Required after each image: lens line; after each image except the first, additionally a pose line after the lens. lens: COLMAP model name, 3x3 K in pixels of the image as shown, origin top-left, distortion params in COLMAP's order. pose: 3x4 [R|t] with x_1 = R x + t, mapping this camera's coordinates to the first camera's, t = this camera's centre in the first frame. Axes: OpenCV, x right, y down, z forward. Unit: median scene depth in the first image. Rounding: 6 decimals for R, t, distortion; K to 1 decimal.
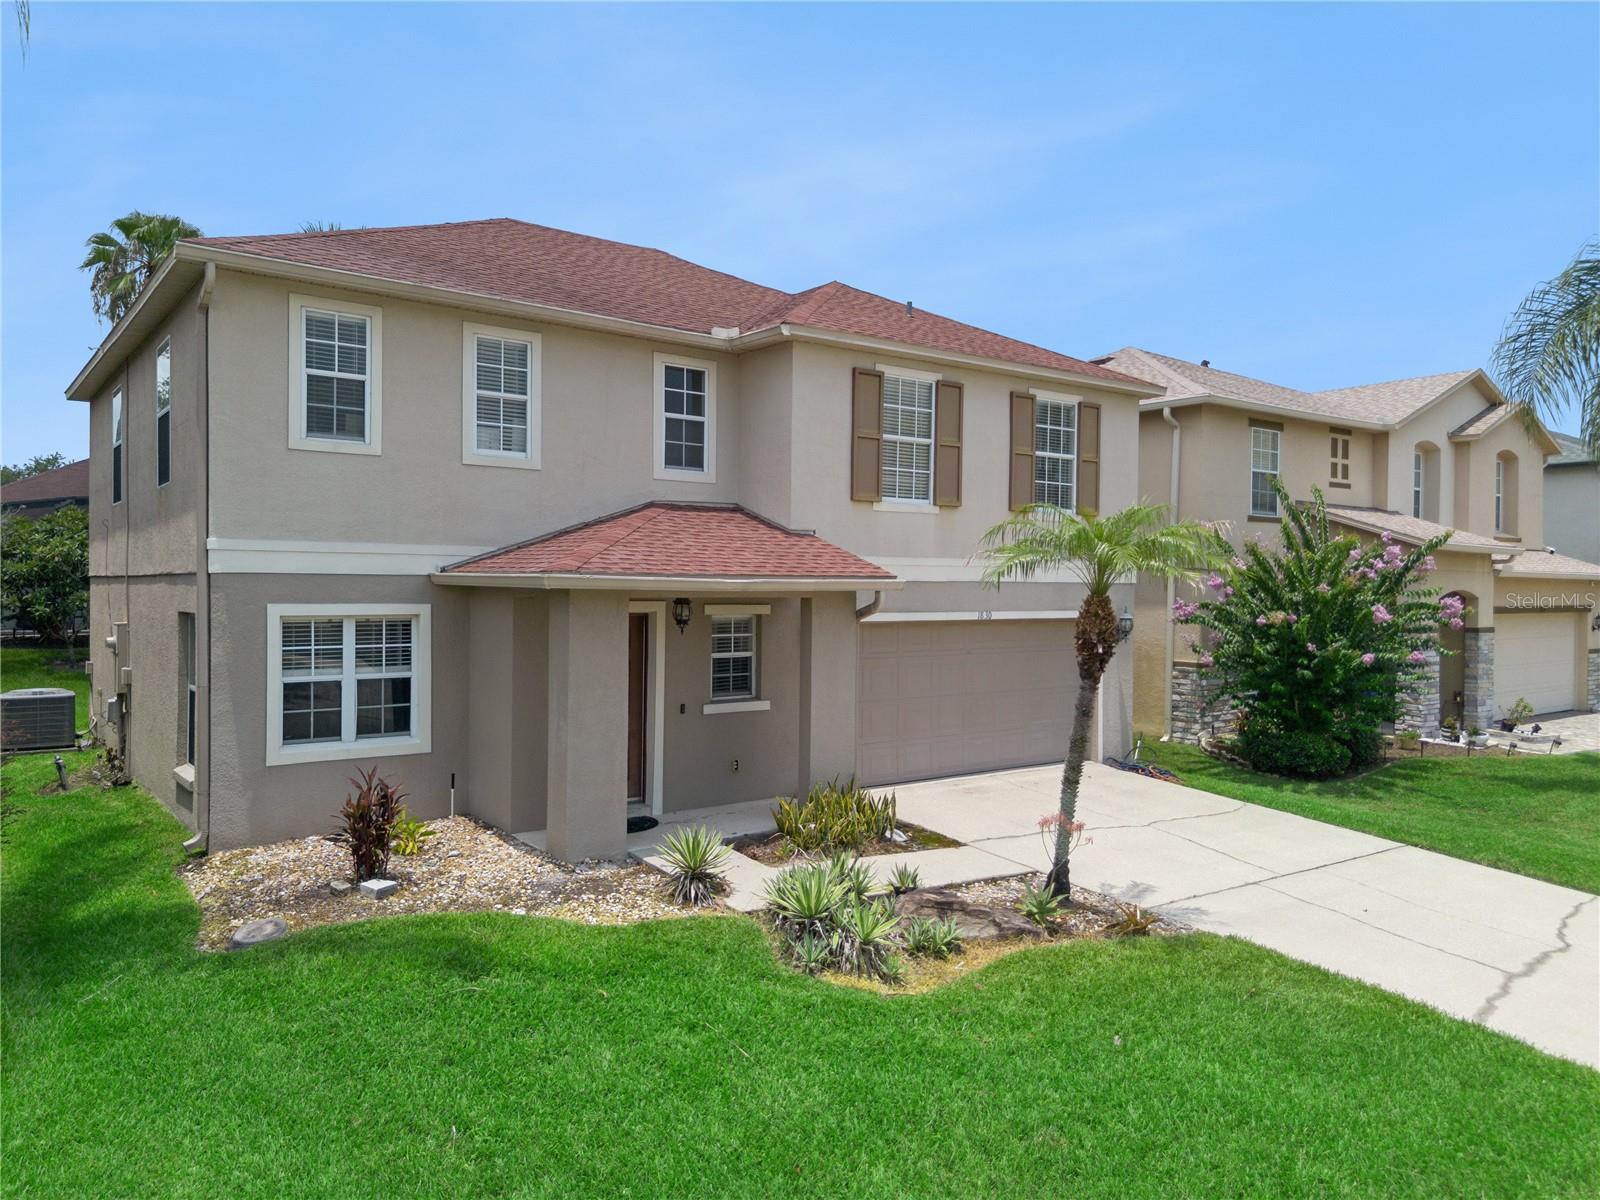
lens RADIAL K [[1185.9, 0, 800.0], [0, 1185.9, 600.0], [0, 0, 1]] dist [-0.001852, -0.002229]
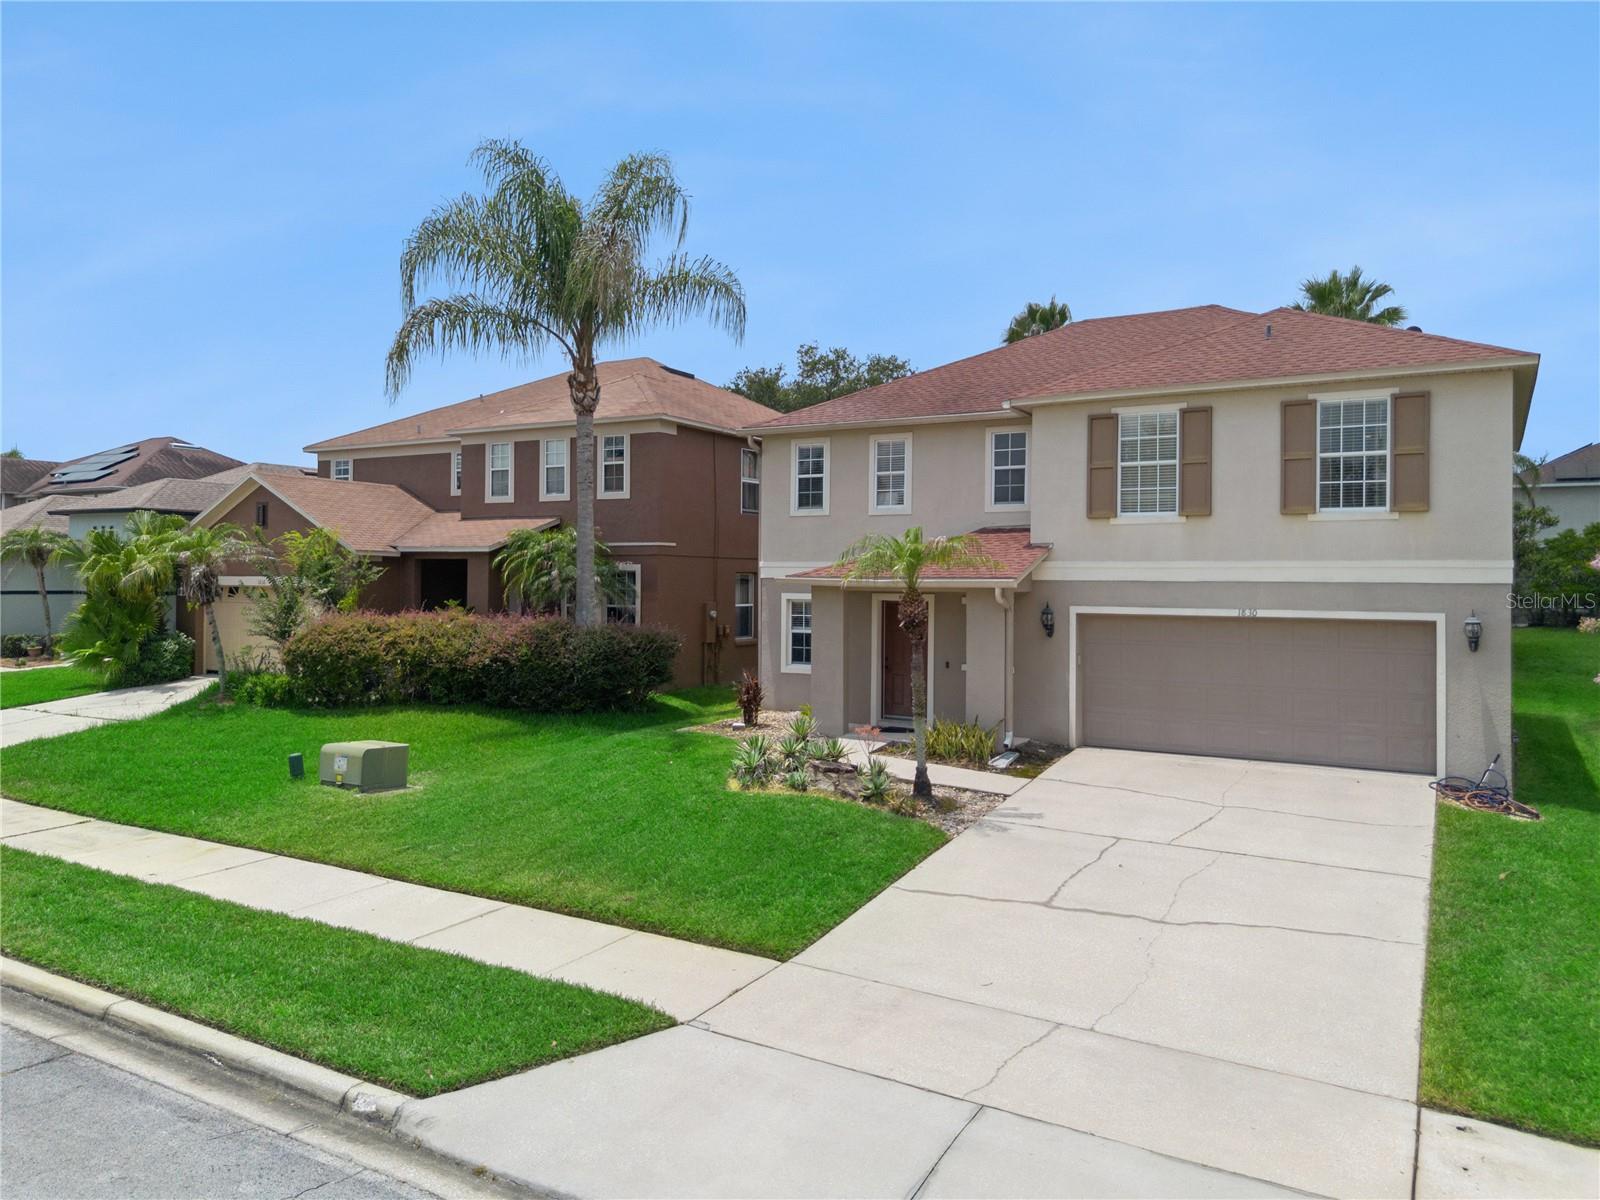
lens RADIAL K [[1144.7, 0, 800.0], [0, 1144.7, 600.0], [0, 0, 1]] dist [0.005930, -0.004649]
pose [[0.343120, -0.005835, -0.939273, 1.086377], [-0.037810, 0.999084, -0.020019, 0.041042], [0.938530, 0.042383, 0.342585, 0.278887]]
